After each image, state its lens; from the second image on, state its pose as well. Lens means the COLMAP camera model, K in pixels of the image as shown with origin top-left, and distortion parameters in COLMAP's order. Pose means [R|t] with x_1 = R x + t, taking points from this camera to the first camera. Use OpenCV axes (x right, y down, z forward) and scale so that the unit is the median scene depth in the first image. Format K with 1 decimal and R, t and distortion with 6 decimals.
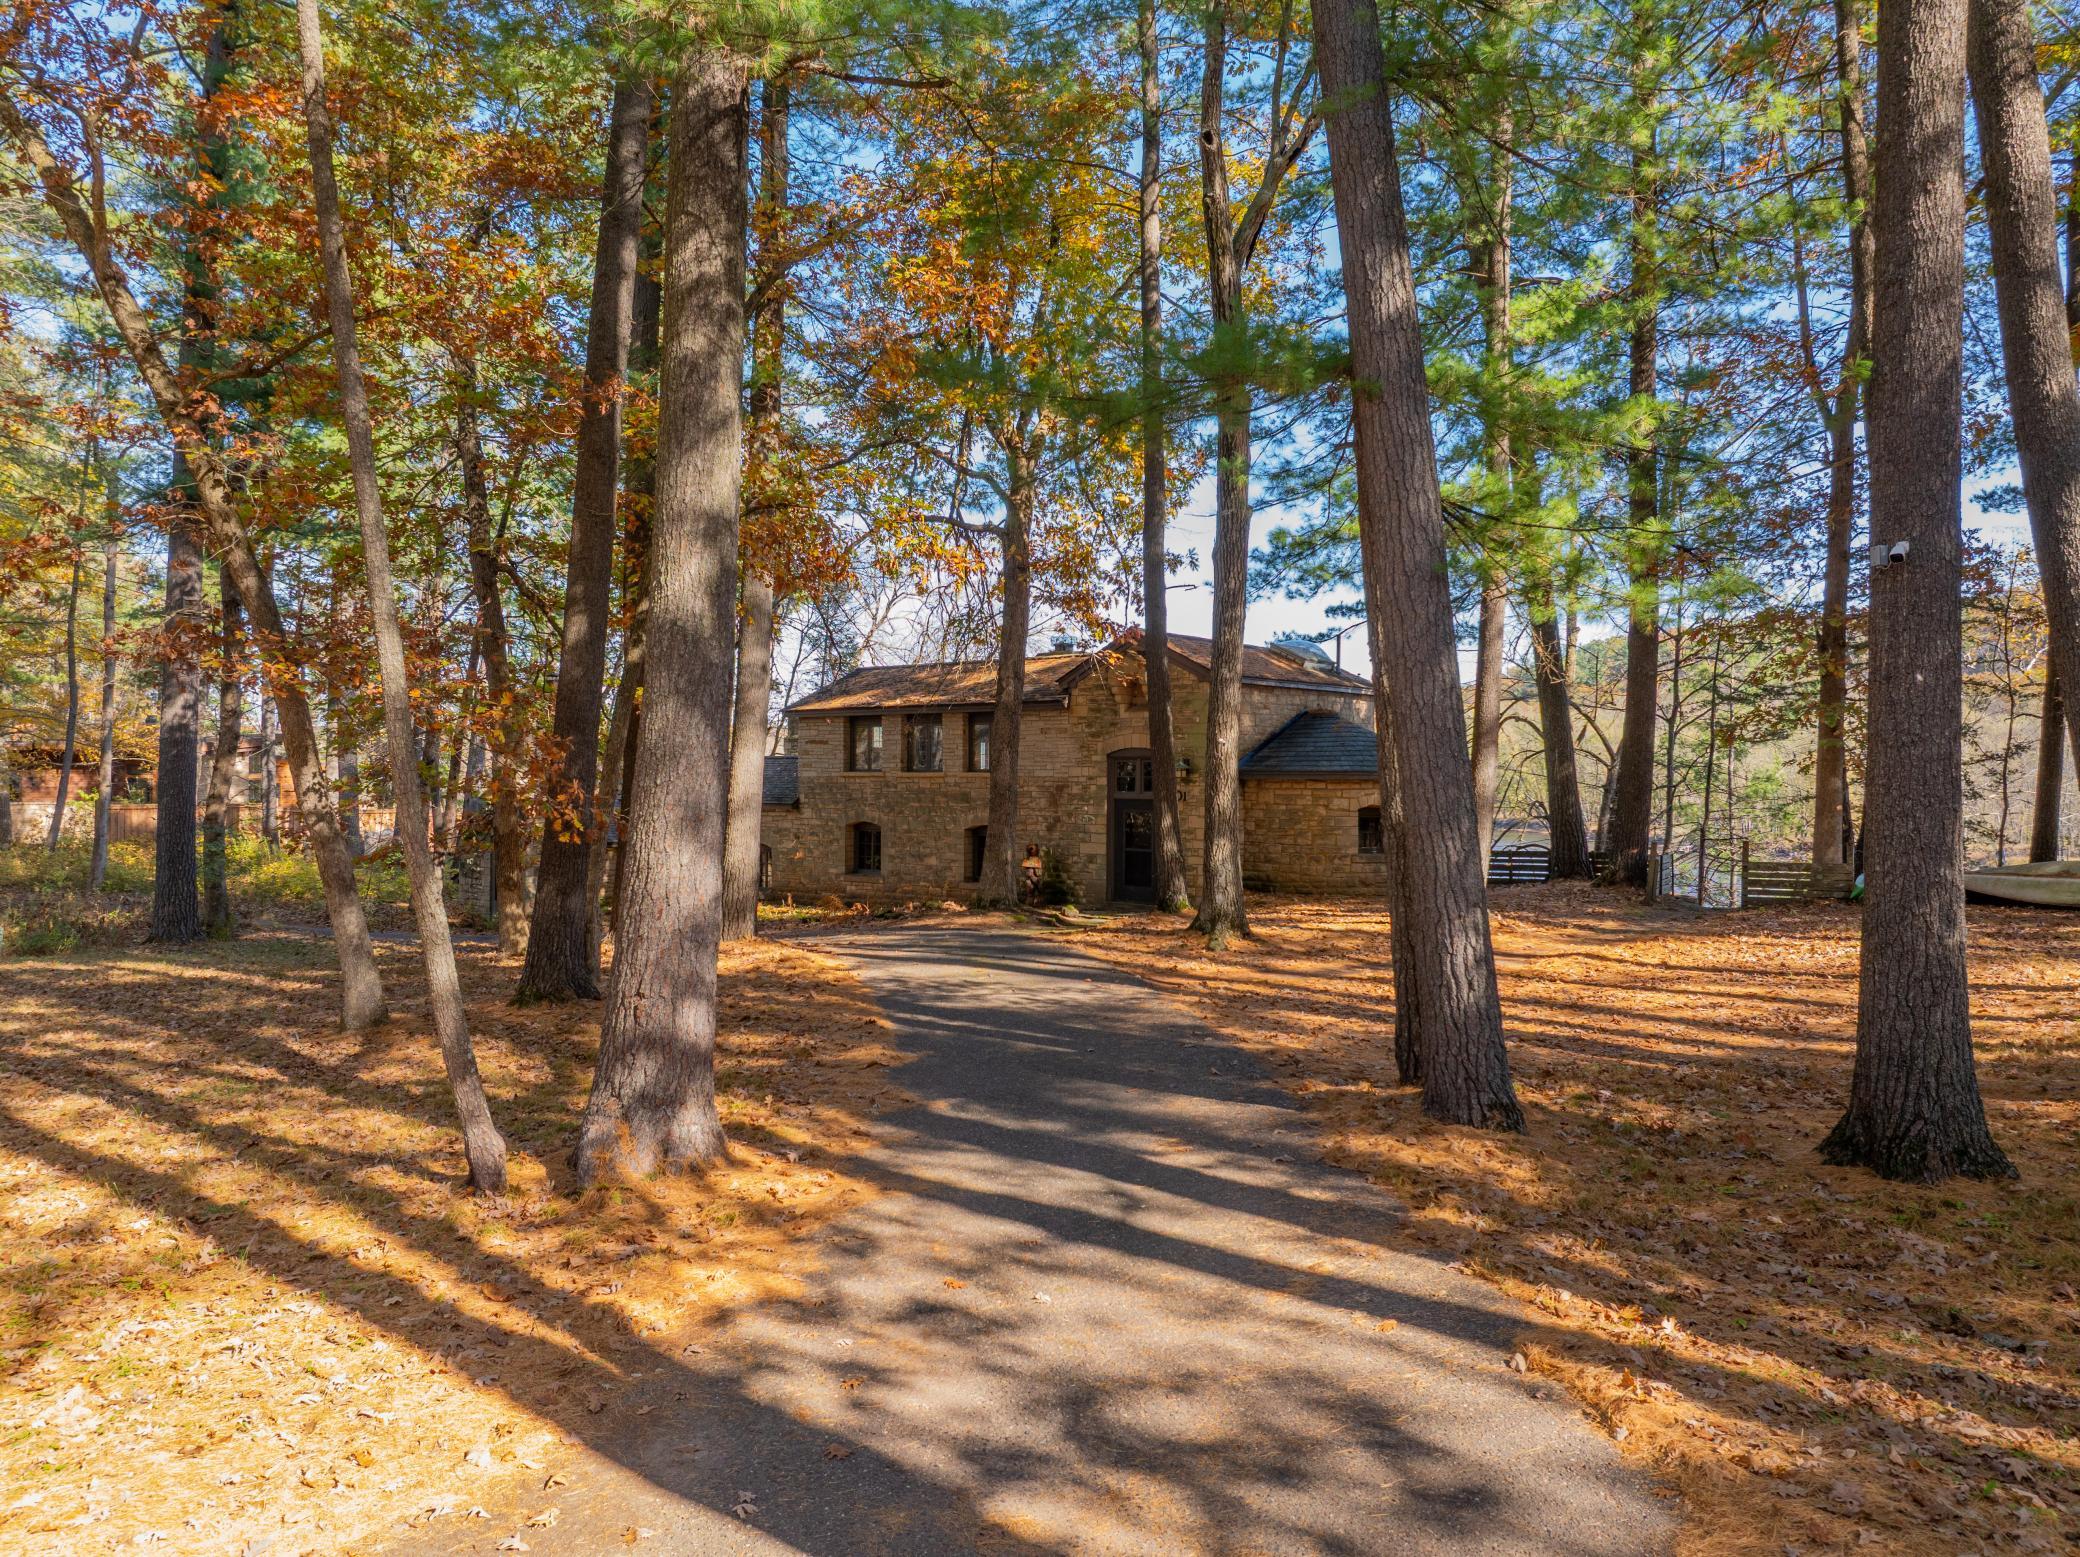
lens RADIAL K [[1459.8, 0, 1048.8], [0, 1459.8, 773.9], [0, 0, 1]] dist [-0.031512, -0.007838]
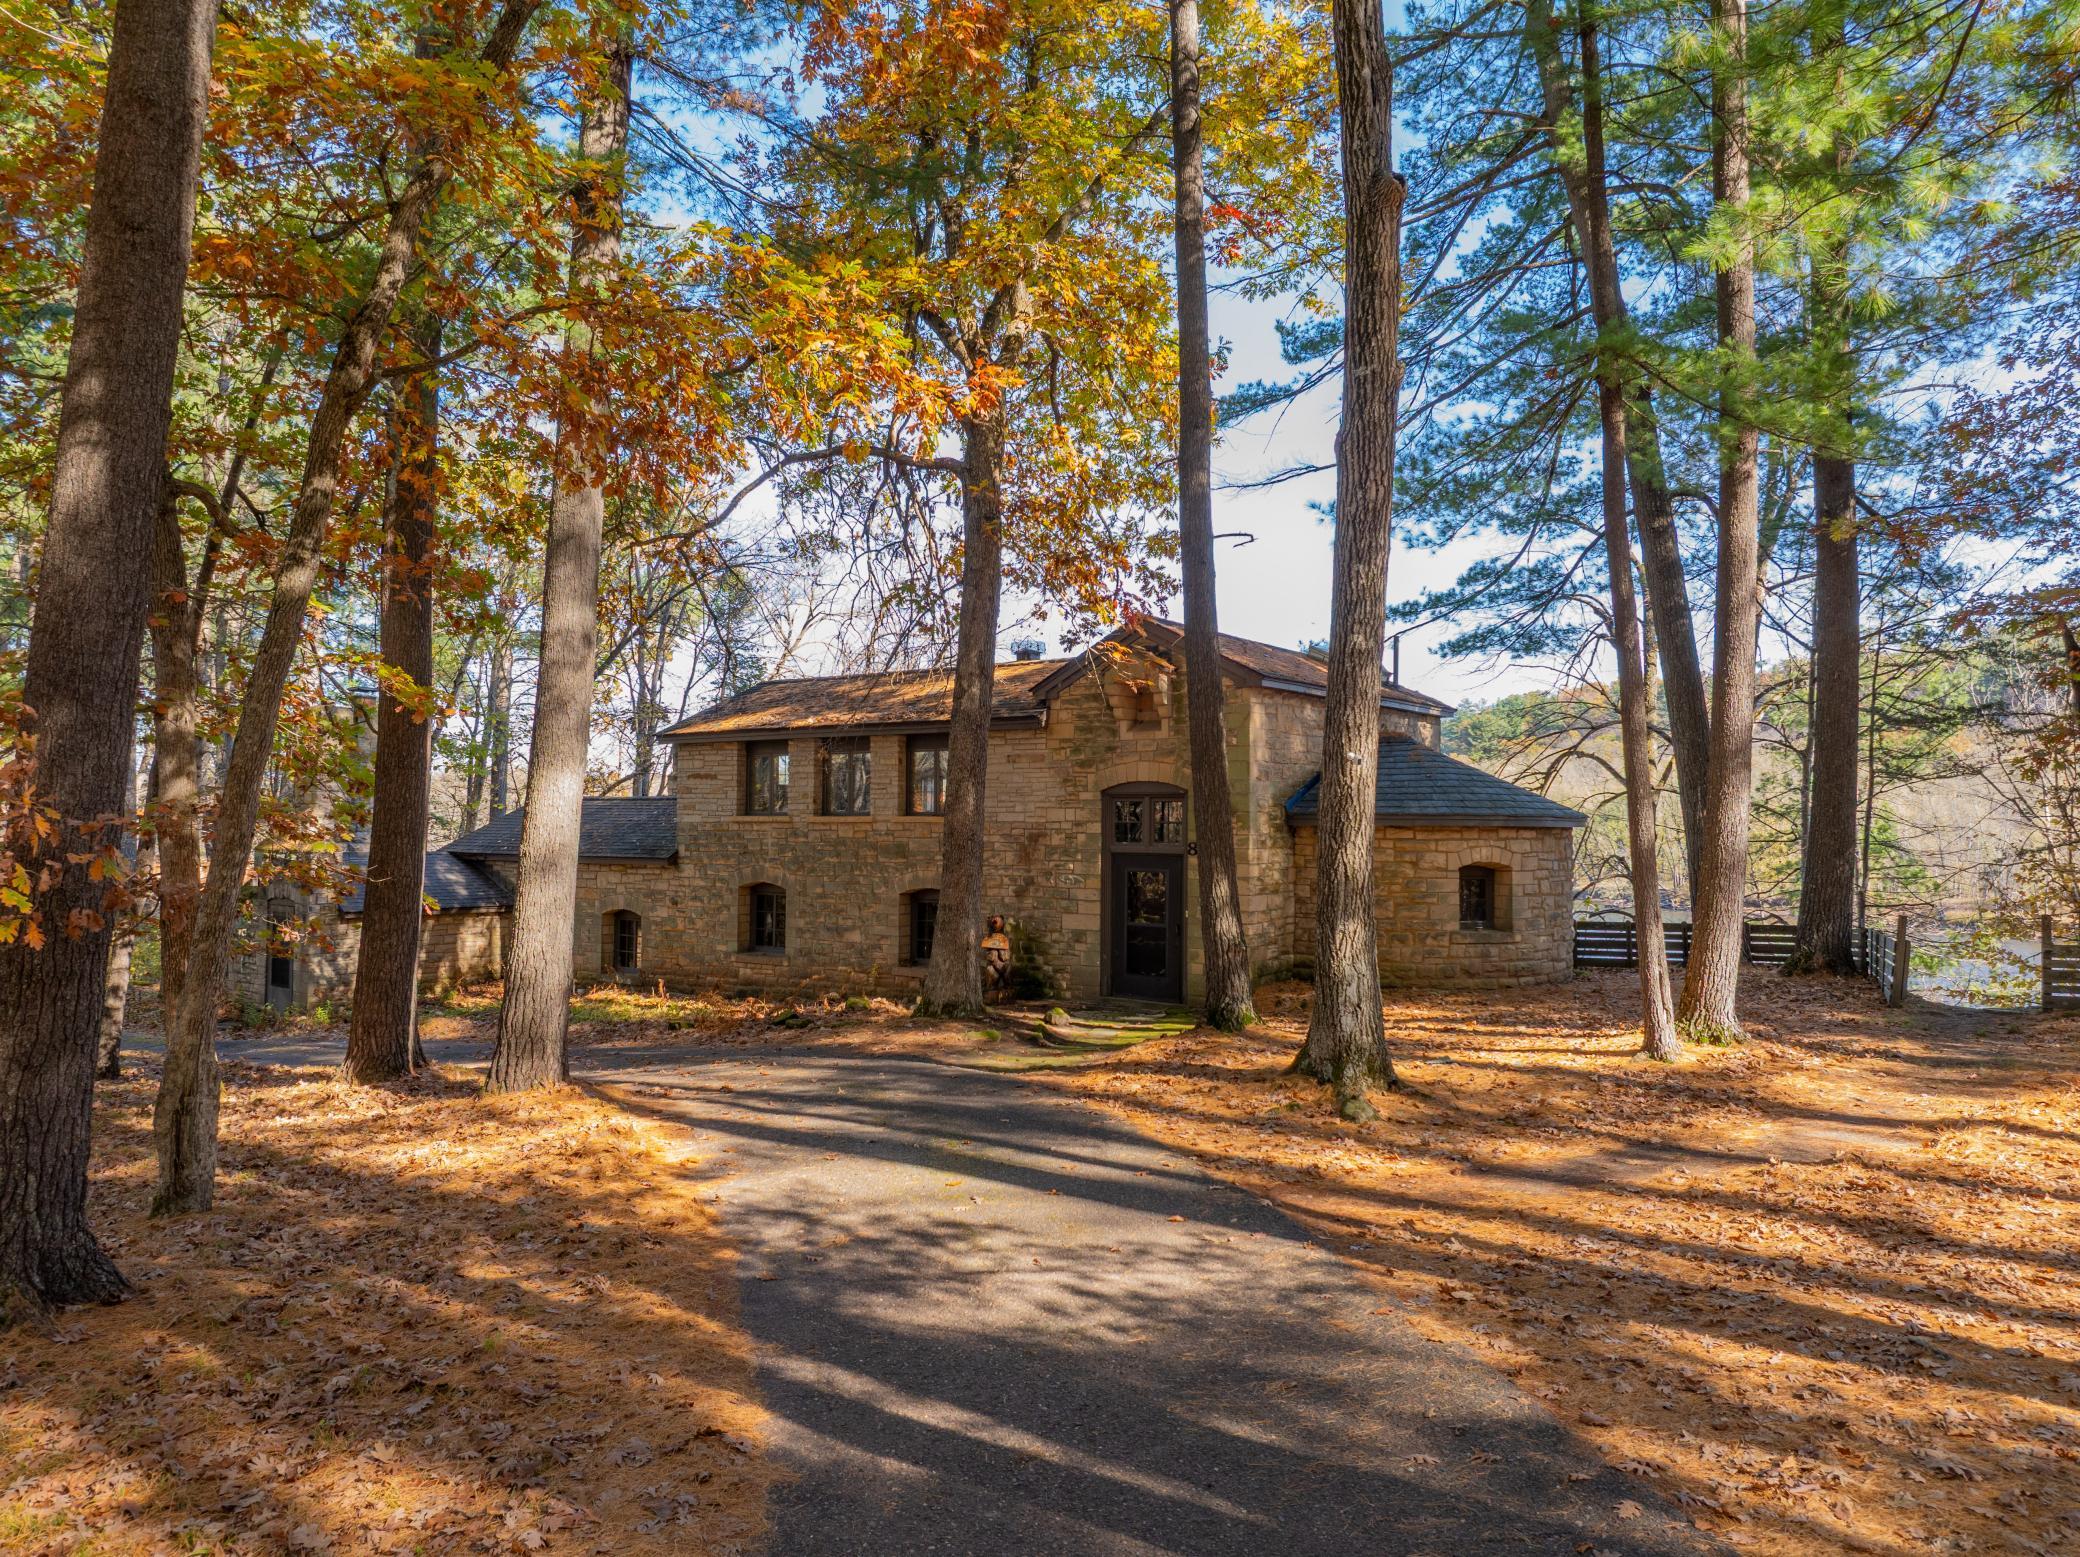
lens RADIAL K [[1459.8, 0, 1048.8], [0, 1459.8, 773.9], [0, 0, 1]] dist [-0.031512, -0.007838]
pose [[0.998462, 0.005047, 0.055205, -0.026567], [-0.003058, 0.999345, -0.036059, 0.004430], [-0.055351, 0.035835, 0.997824, 0.292491]]
